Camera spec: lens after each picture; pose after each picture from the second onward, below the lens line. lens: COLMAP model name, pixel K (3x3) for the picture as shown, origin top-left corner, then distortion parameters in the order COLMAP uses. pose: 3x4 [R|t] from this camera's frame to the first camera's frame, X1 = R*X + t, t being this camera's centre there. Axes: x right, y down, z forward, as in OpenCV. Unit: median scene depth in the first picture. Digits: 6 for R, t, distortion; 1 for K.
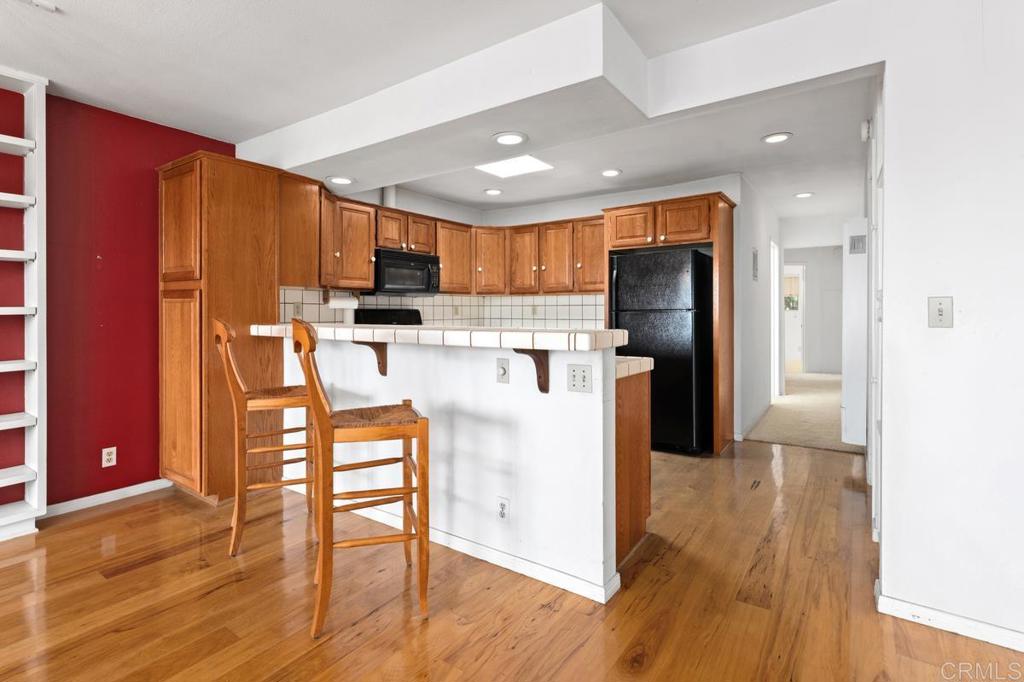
lens RADIAL K [[490.1, 0, 511.1], [0, 490.1, 315.9], [0, 0, 1]] dist [0.001213, 0.000287]
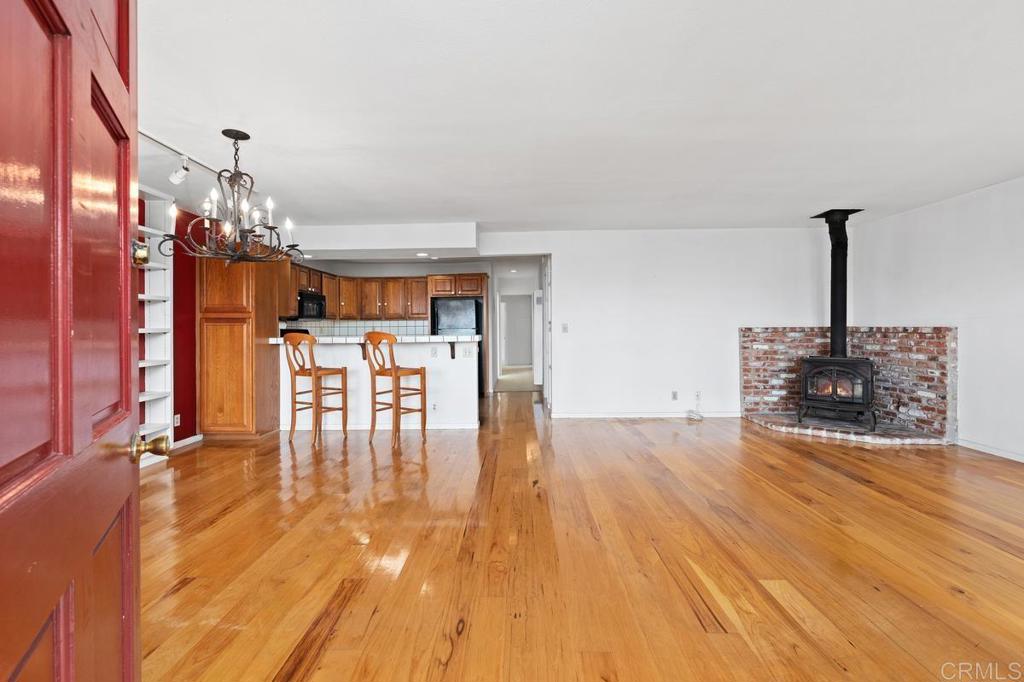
lens RADIAL K [[432.0, 0, 512.0], [0, 432.0, 341.0], [0, 0, 1]] dist [-0.000126, -0.000017]
pose [[0.828750, -0.021100, 0.559221, -0.495548], [0.015015, 0.999768, 0.015471, 0.014164], [-0.559417, -0.004425, 0.828874, -0.572473]]
